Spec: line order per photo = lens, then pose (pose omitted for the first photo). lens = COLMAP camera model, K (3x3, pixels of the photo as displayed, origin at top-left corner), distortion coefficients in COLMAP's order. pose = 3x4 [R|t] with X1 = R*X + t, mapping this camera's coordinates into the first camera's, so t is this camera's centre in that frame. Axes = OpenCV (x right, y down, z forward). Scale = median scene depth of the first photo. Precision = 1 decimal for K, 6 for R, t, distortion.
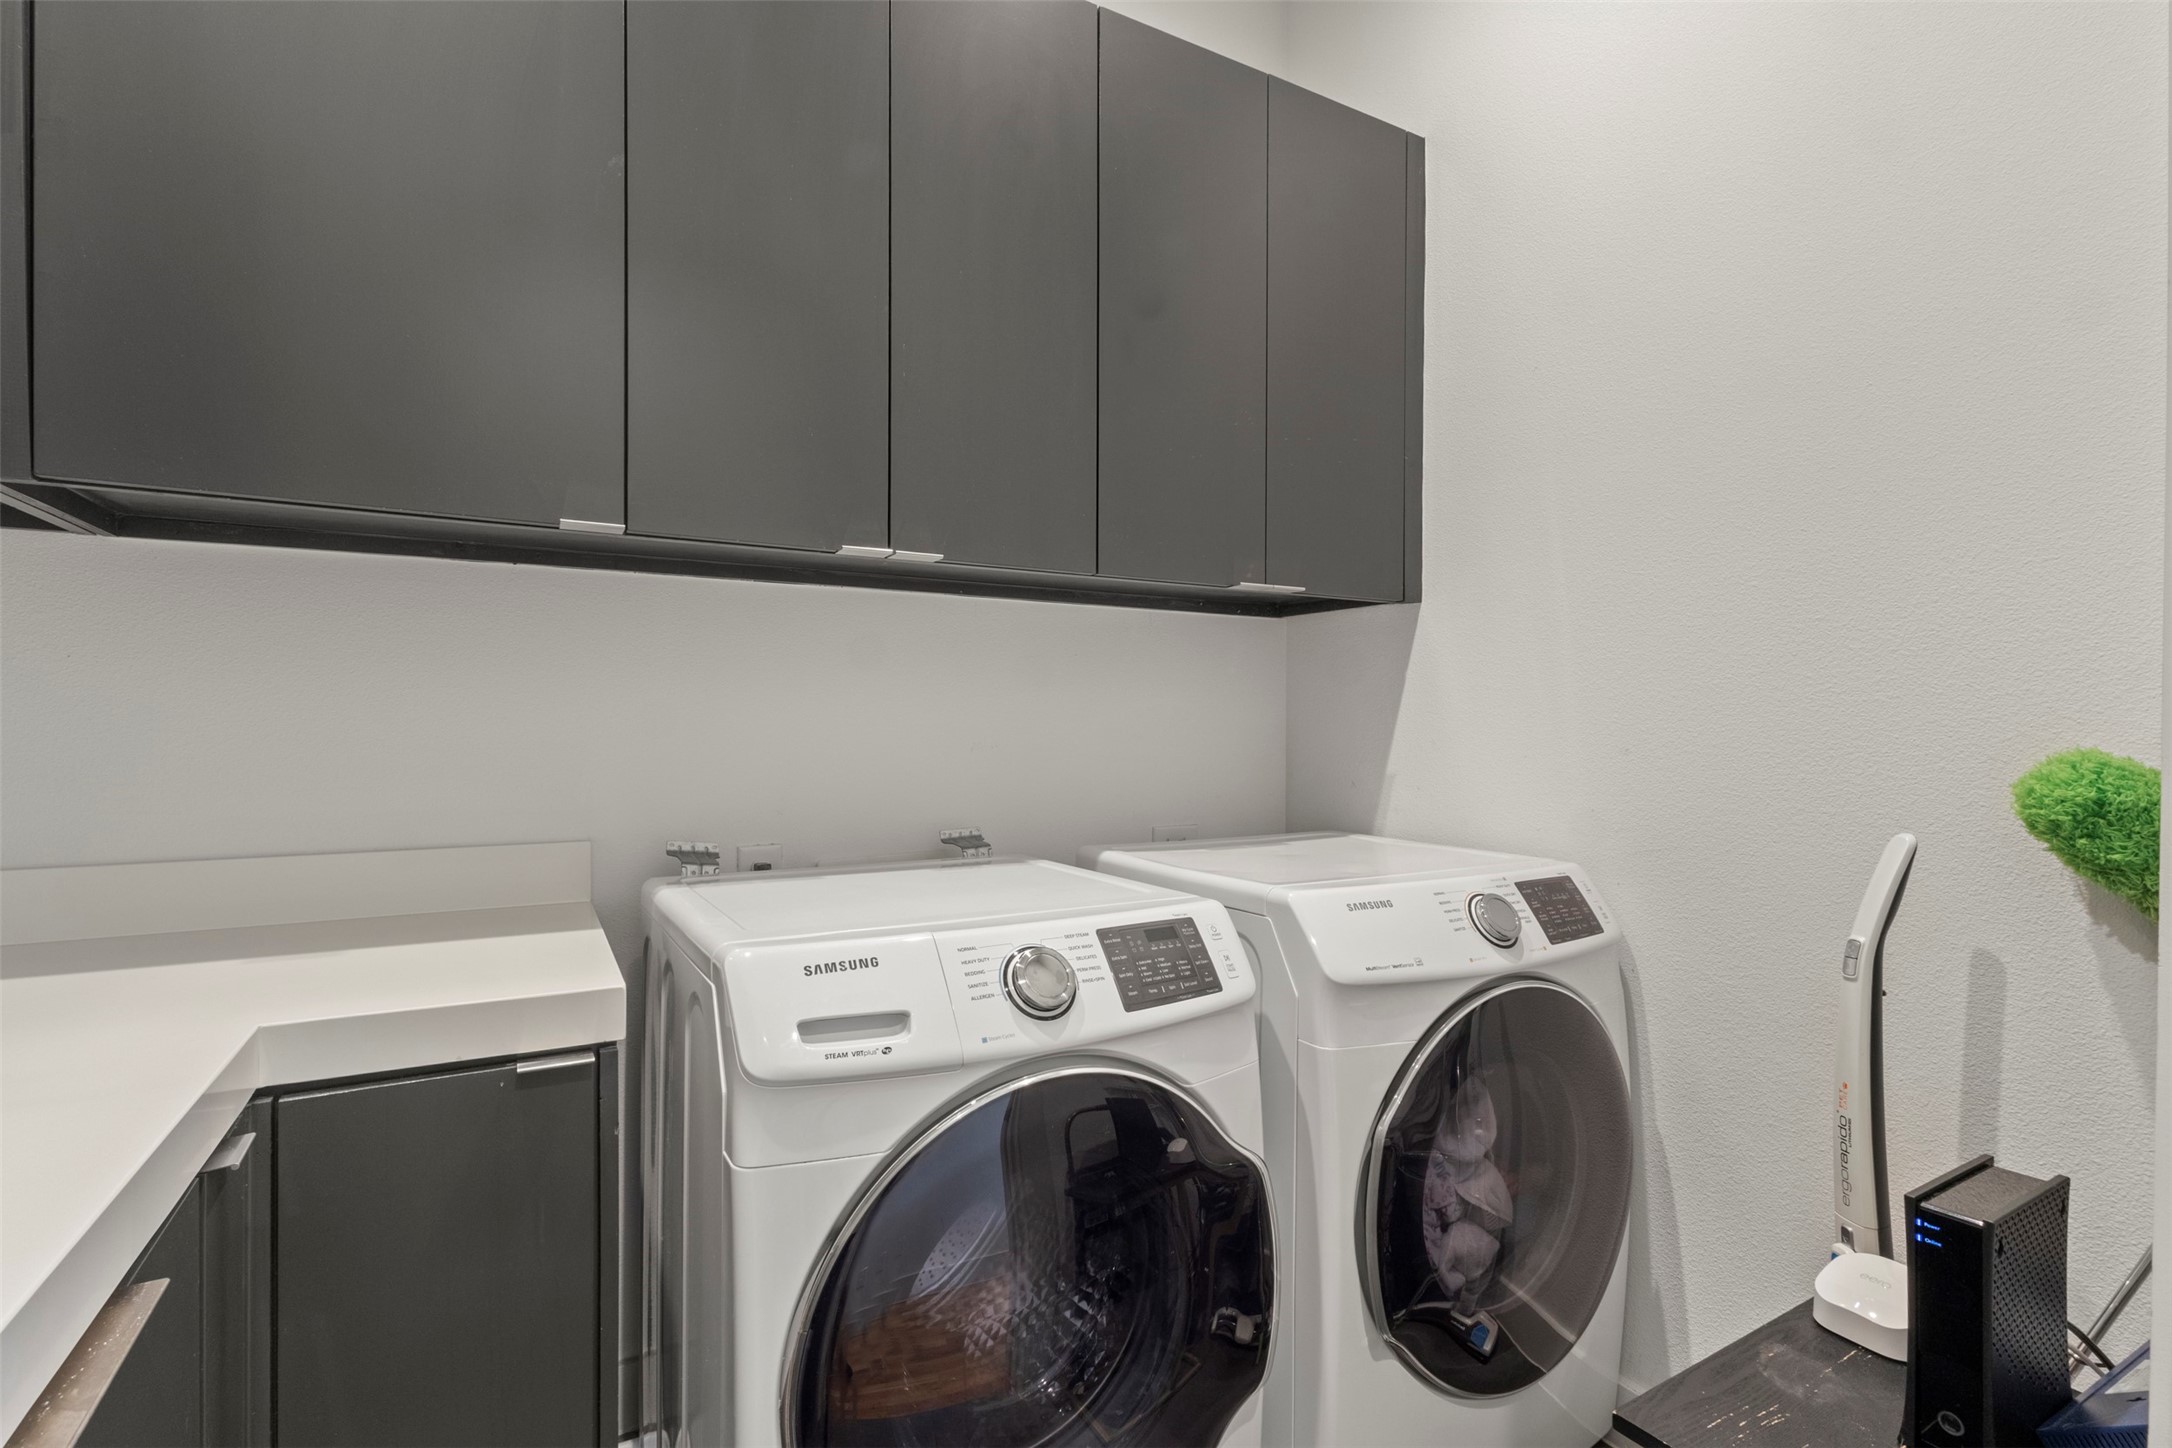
lens RADIAL K [[1005.6, 0, 1088.3], [0, 1005.6, 732.4], [0, 0, 1]] dist [0.003046, -0.000037]
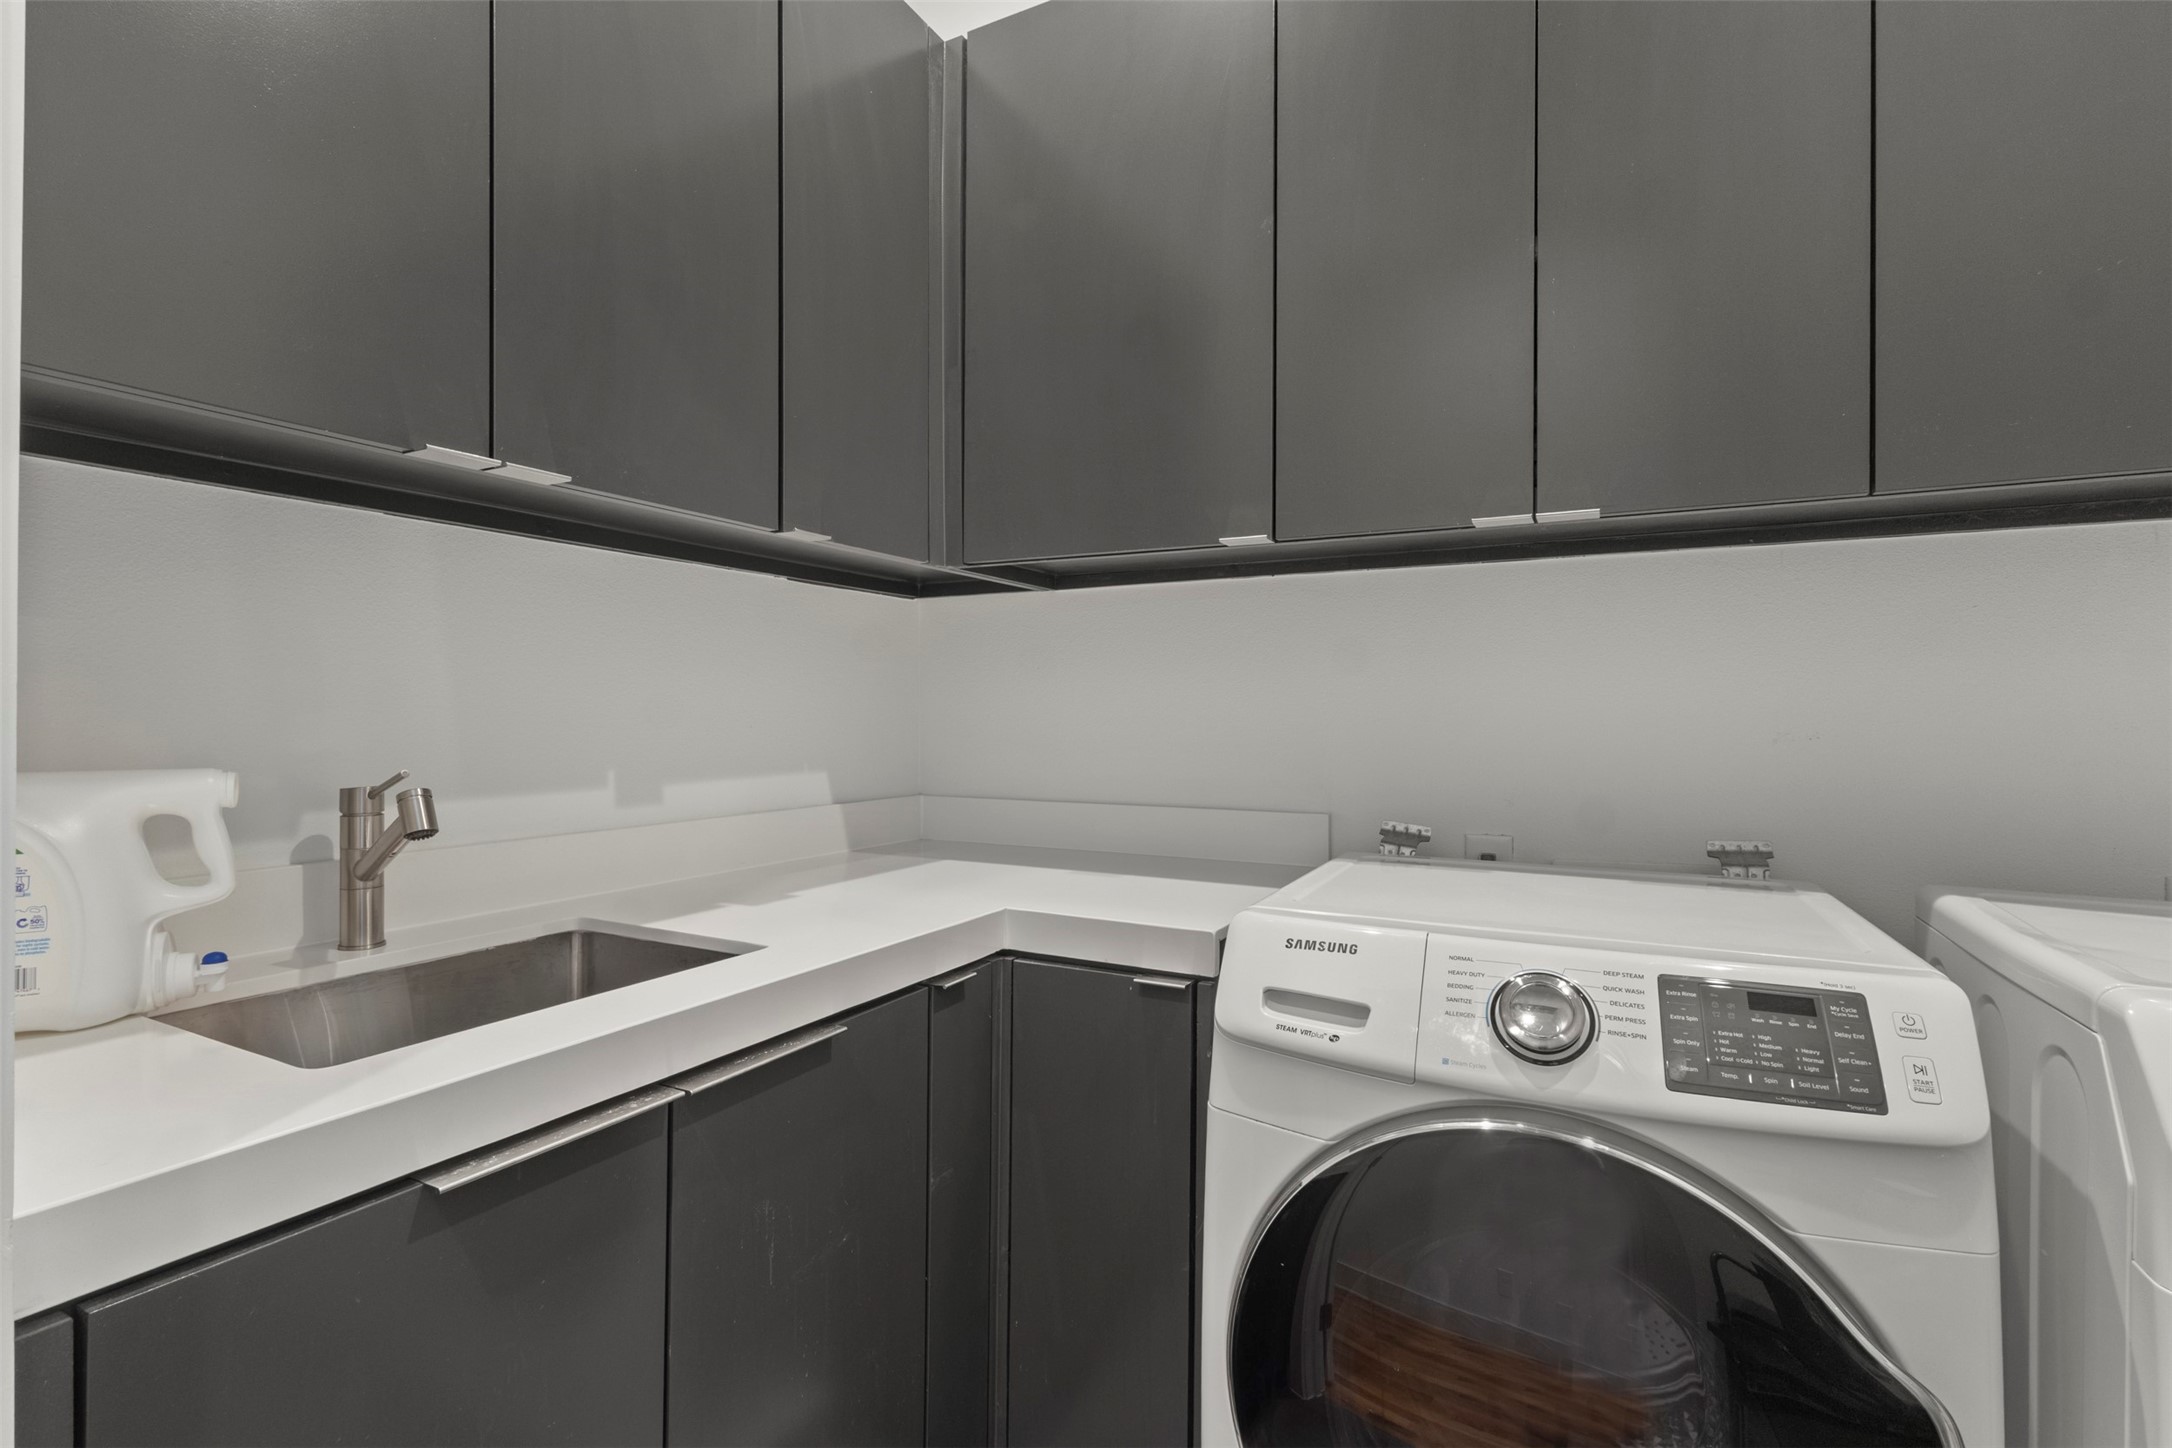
lens RADIAL K [[1005.6, 0, 1088.9], [0, 1005.6, 716.3], [0, 0, 1]] dist [0.003046, -0.000037]
pose [[0.544343, 0.001665, -0.838861, 0.413820], [-0.003844, 0.999992, -0.000510, 0.001166], [0.838854, 0.003502, 0.544345, 0.215899]]
